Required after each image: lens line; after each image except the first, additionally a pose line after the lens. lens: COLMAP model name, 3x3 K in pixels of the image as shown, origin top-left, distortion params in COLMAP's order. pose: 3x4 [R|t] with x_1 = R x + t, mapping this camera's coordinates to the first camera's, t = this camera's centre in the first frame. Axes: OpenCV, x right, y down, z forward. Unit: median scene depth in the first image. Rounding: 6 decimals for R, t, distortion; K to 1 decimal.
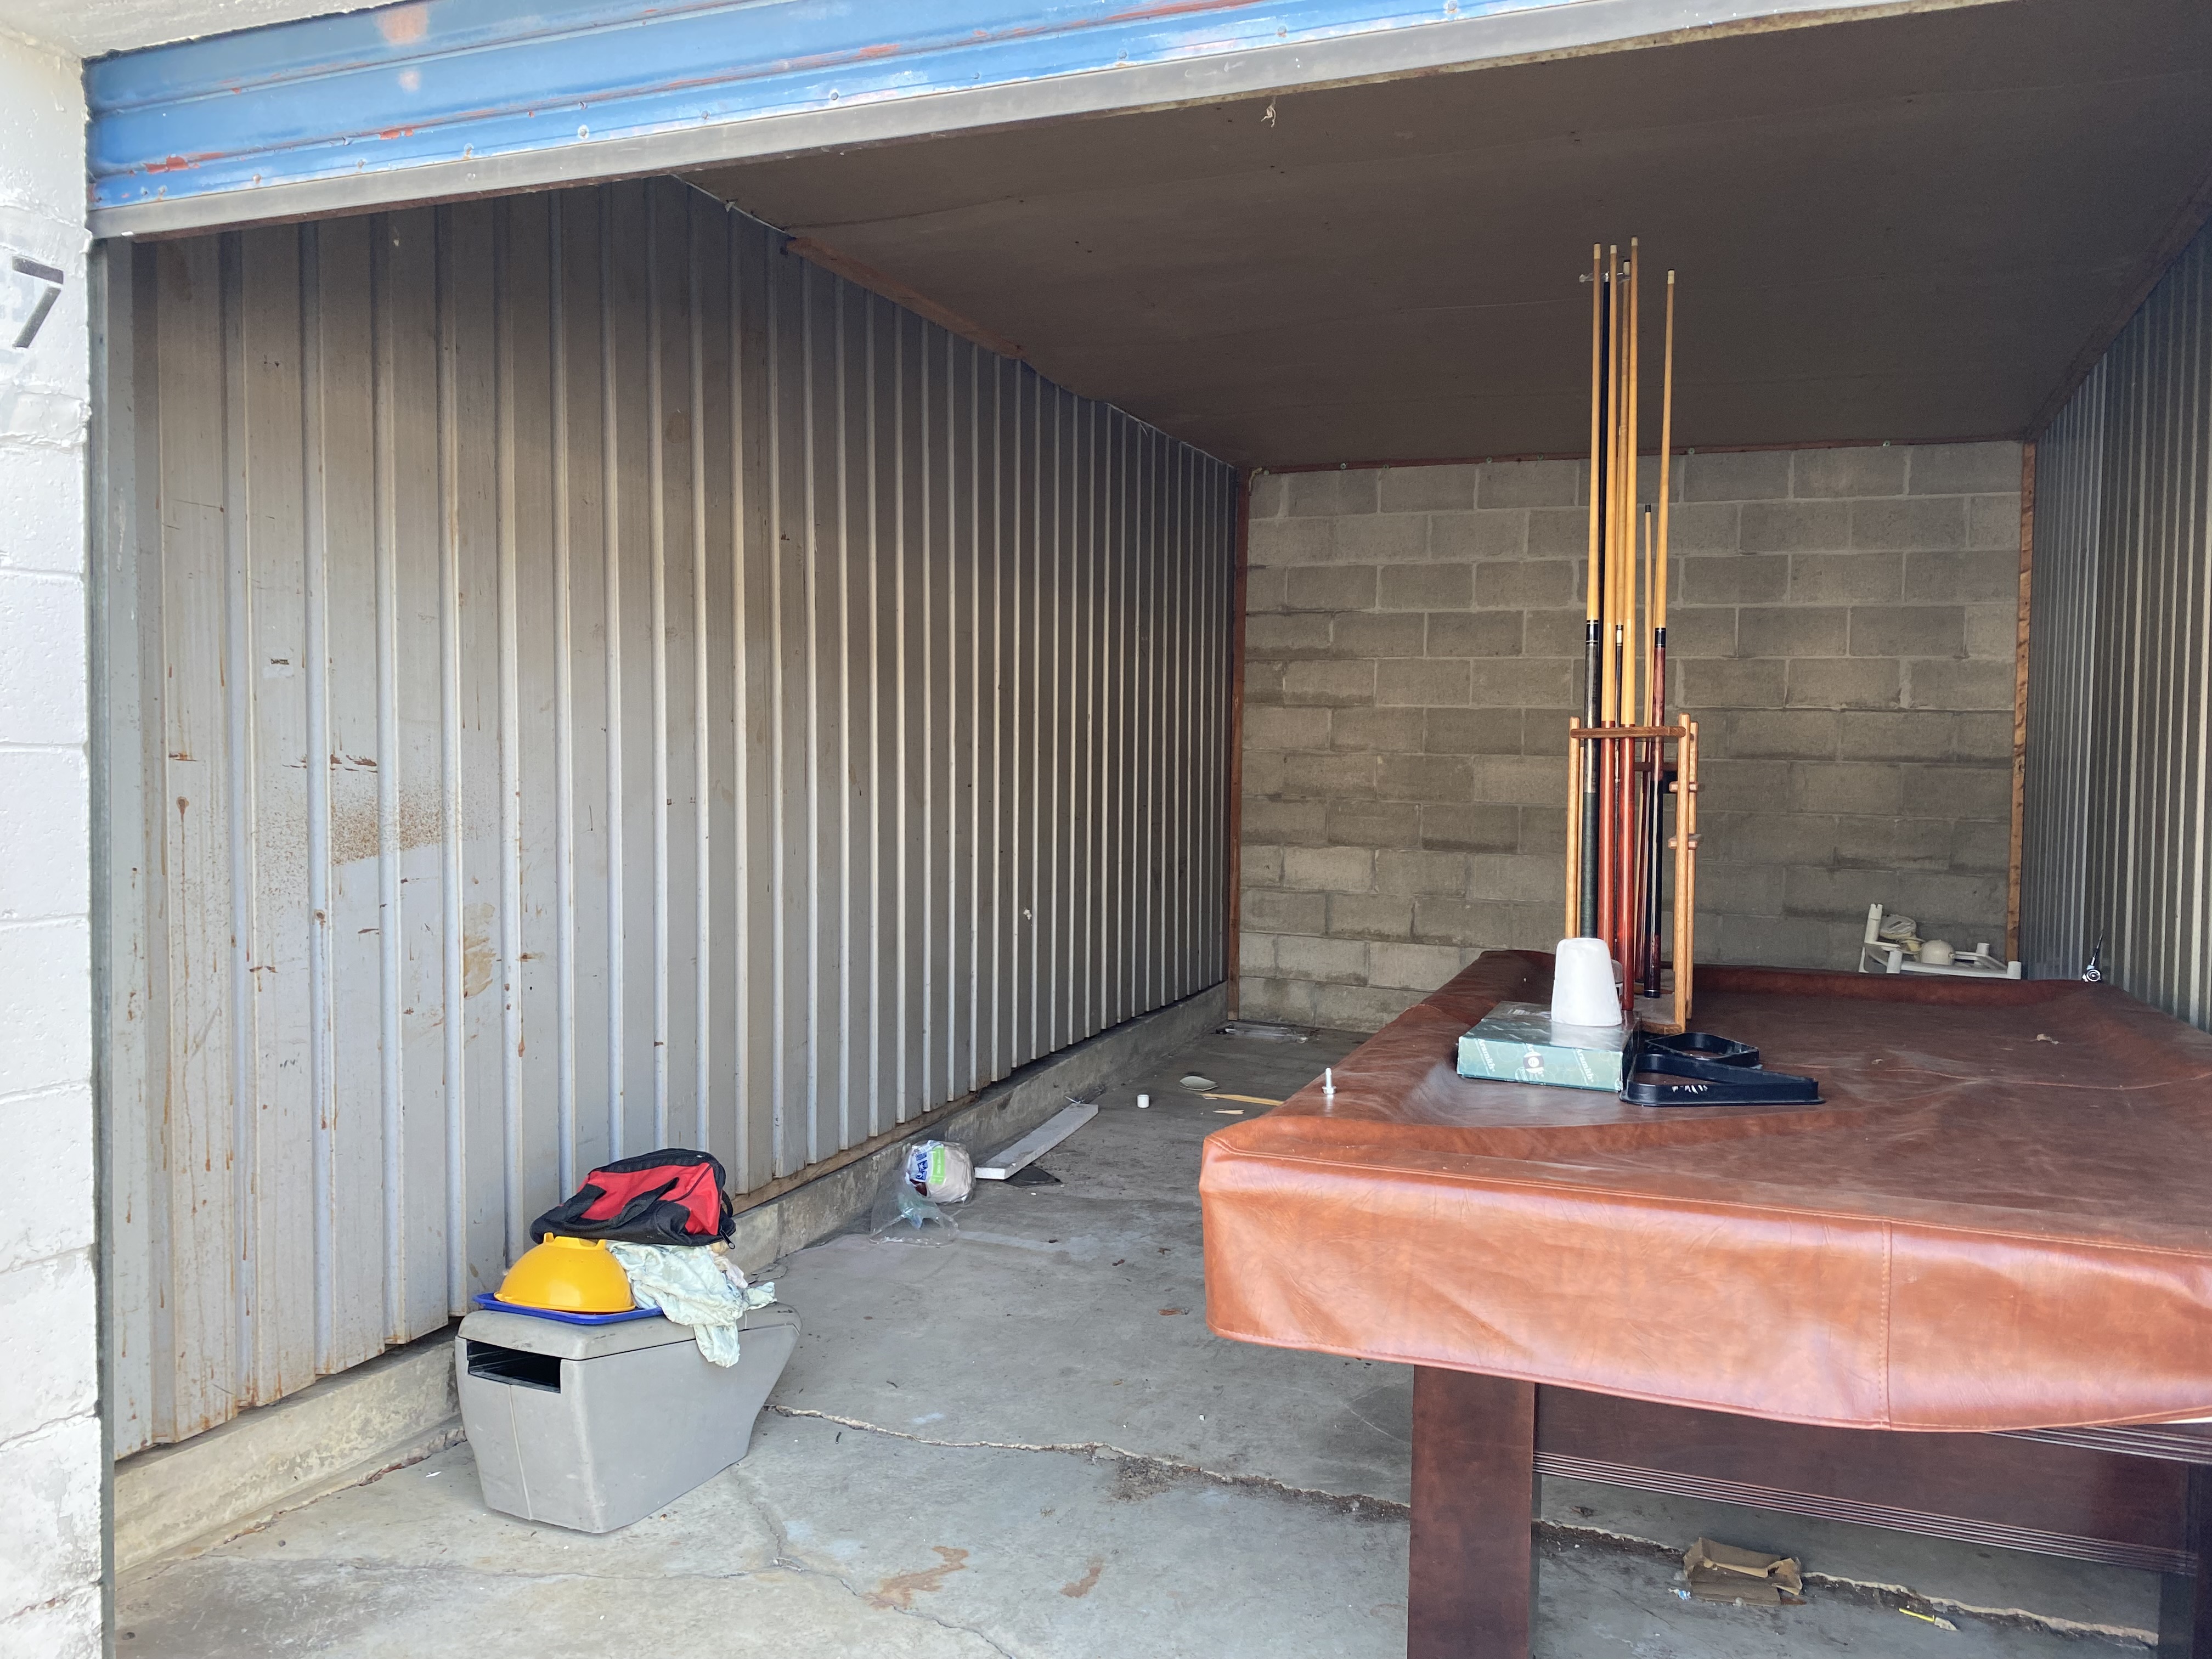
lens RADIAL K [[1689.4, 0, 1107.8], [0, 1689.4, 805.7], [0, 0, 1]] dist [0.040893, -0.056884]
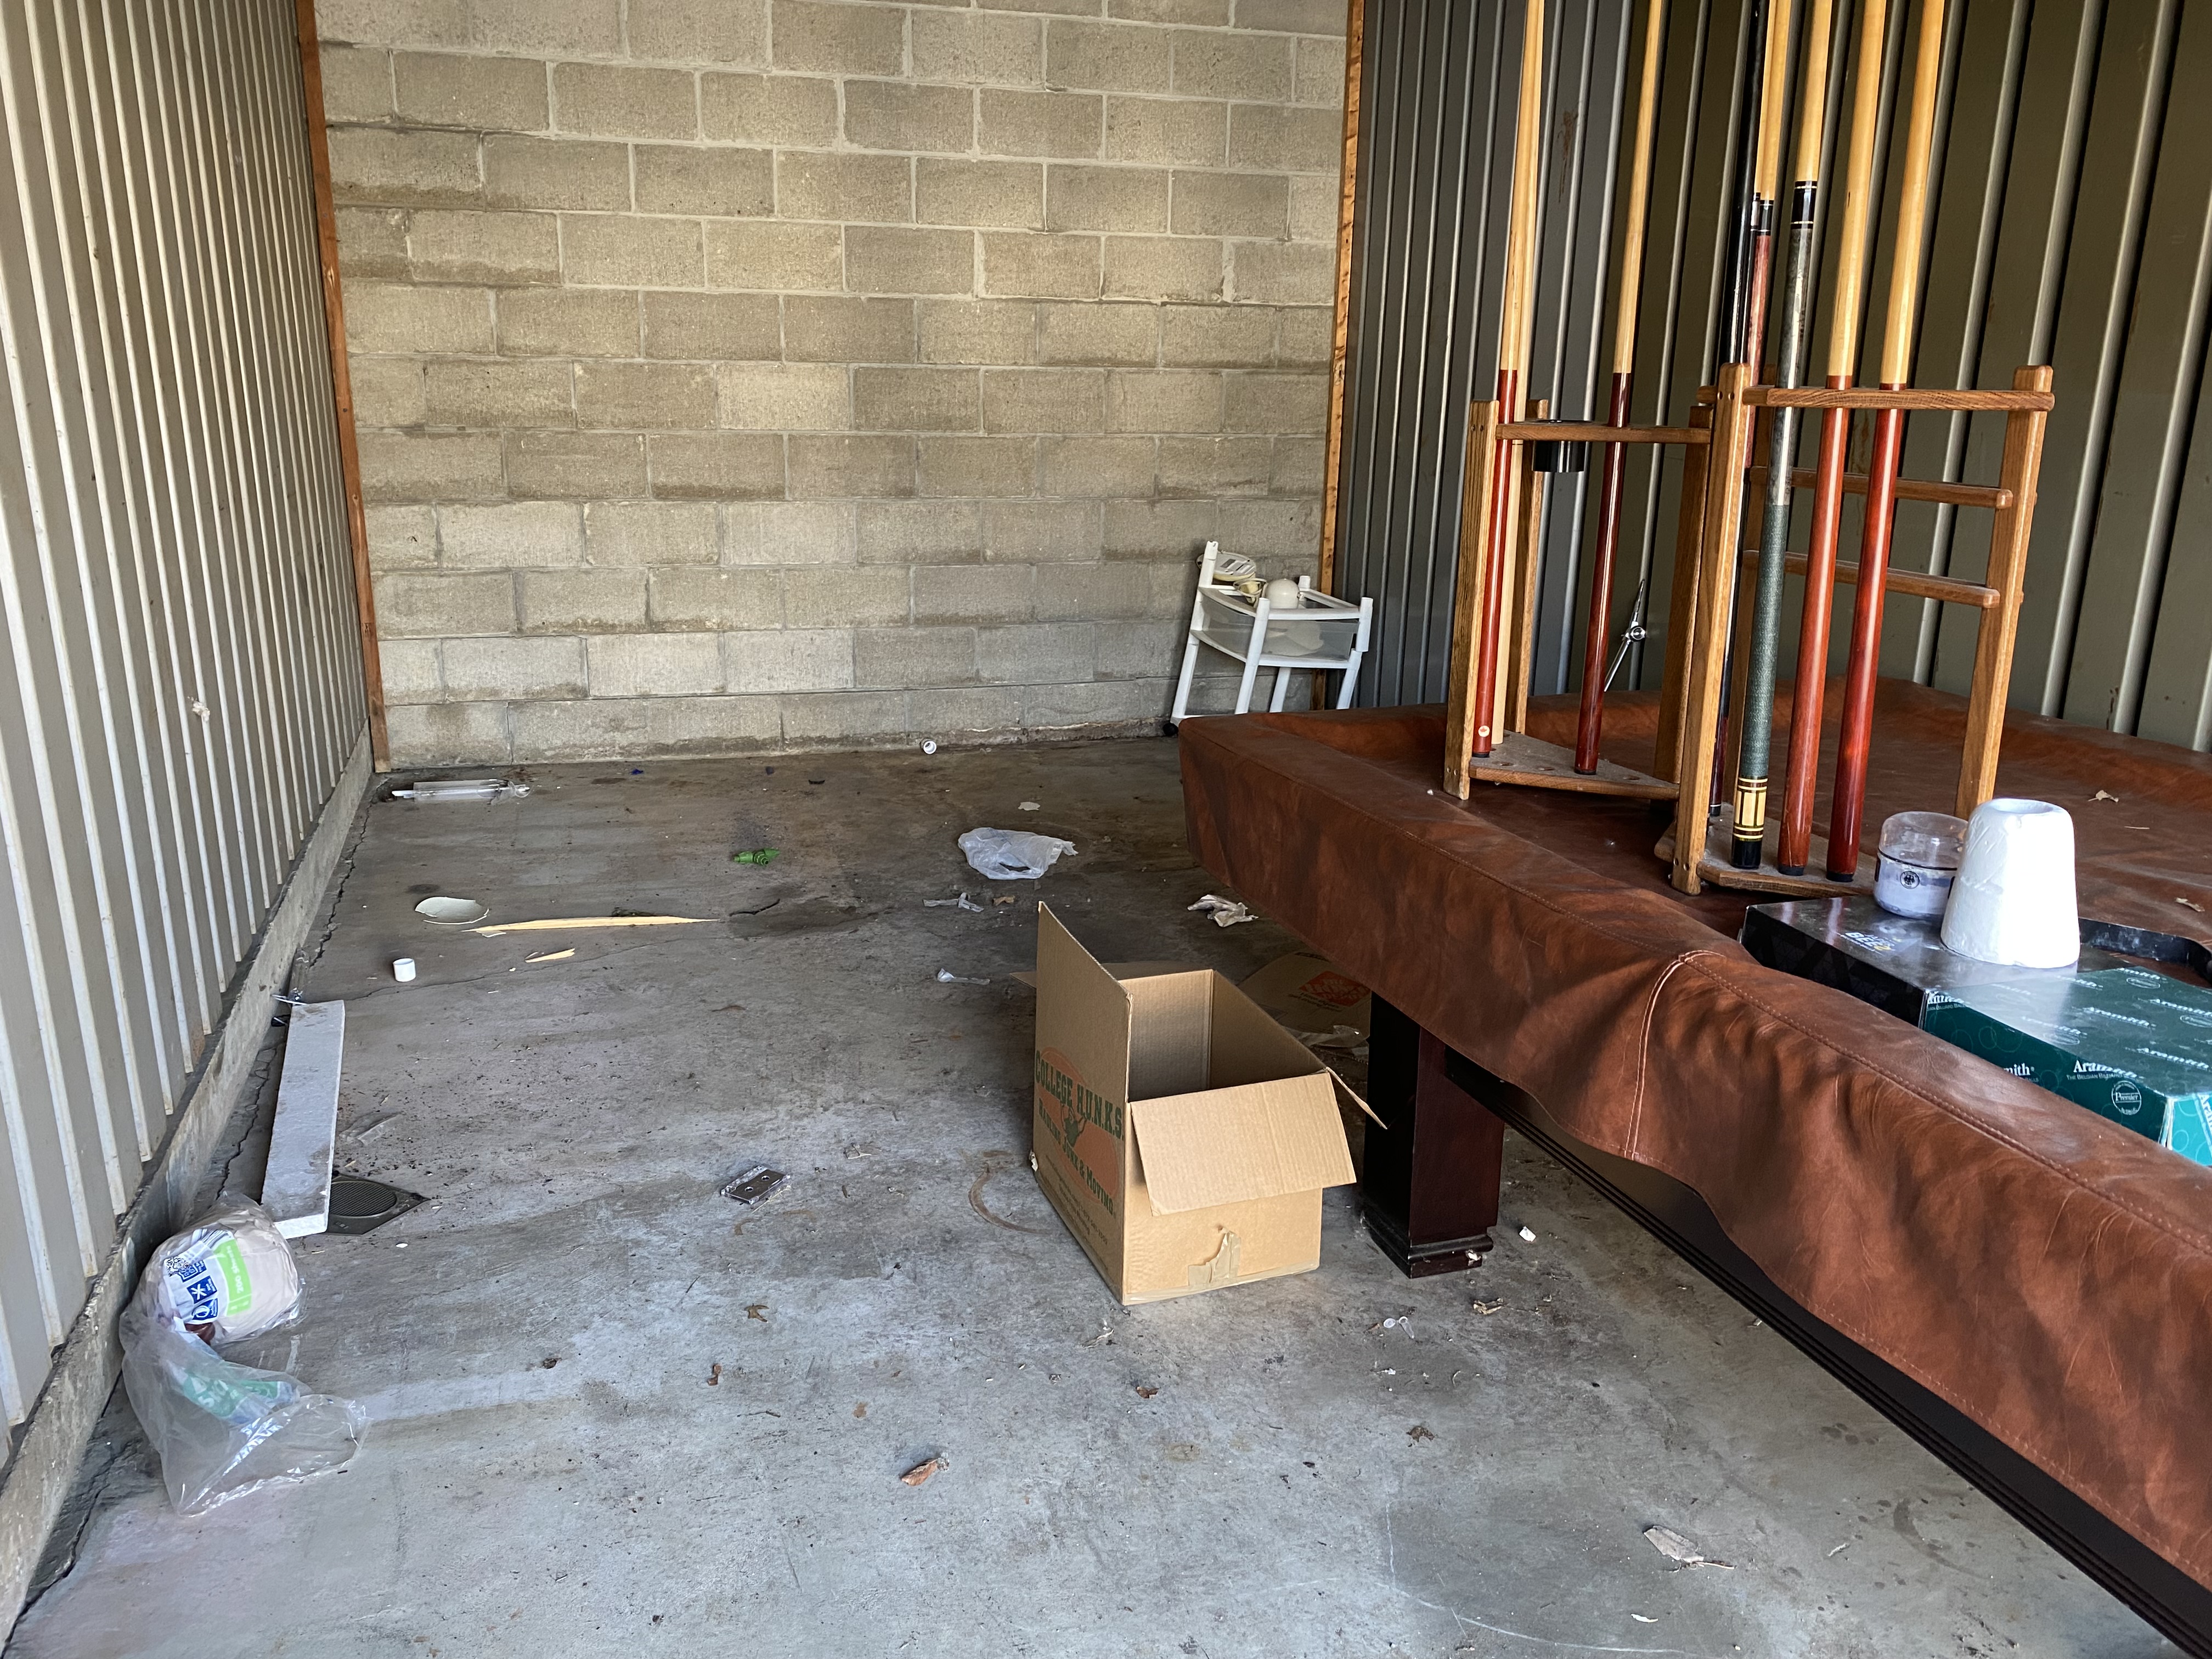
lens RADIAL K [[1689.4, 0, 1120.1], [0, 1689.4, 809.0], [0, 0, 1]] dist [0.040893, -0.056884]
pose [[0.779700, -0.173126, 0.601744, -0.138873], [0.018819, 0.967061, 0.253846, -0.032188], [-0.625870, -0.186600, 0.757276, 0.390638]]
